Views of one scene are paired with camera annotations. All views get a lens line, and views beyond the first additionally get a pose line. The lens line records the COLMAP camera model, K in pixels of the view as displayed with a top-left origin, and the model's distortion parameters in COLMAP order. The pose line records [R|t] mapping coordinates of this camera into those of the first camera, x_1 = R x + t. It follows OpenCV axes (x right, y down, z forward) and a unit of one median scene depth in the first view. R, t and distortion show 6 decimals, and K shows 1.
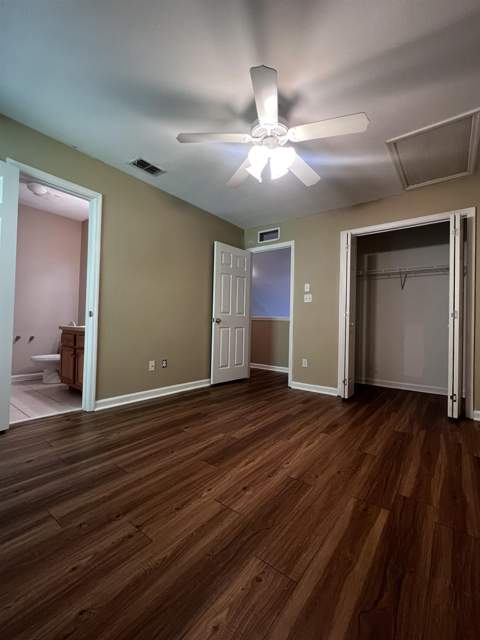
lens RADIAL K [[274.9, 0, 240.0], [0, 274.9, 320.0], [0, 0, 1]] dist [0.001180, 0.000239]
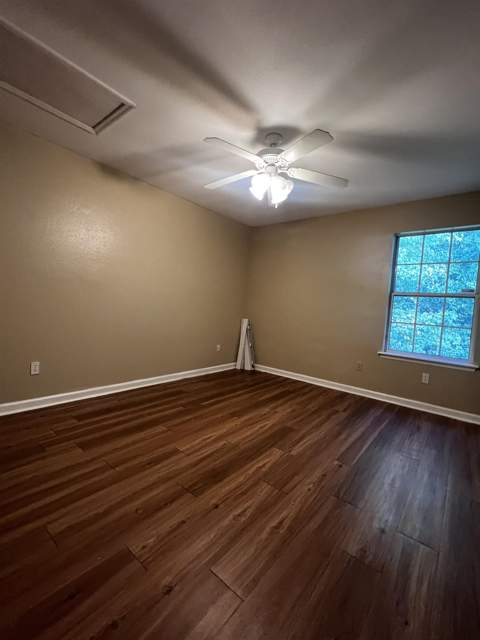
lens RADIAL K [[276.6, 0, 240.0], [0, 276.6, 320.0], [0, 0, 1]] dist [-0.001866, -0.000059]
pose [[-0.994850, -0.097930, 0.026121, 0.144520], [-0.097134, 0.994814, 0.030183, -0.050754], [-0.028941, 0.027490, -0.999203, 2.056102]]
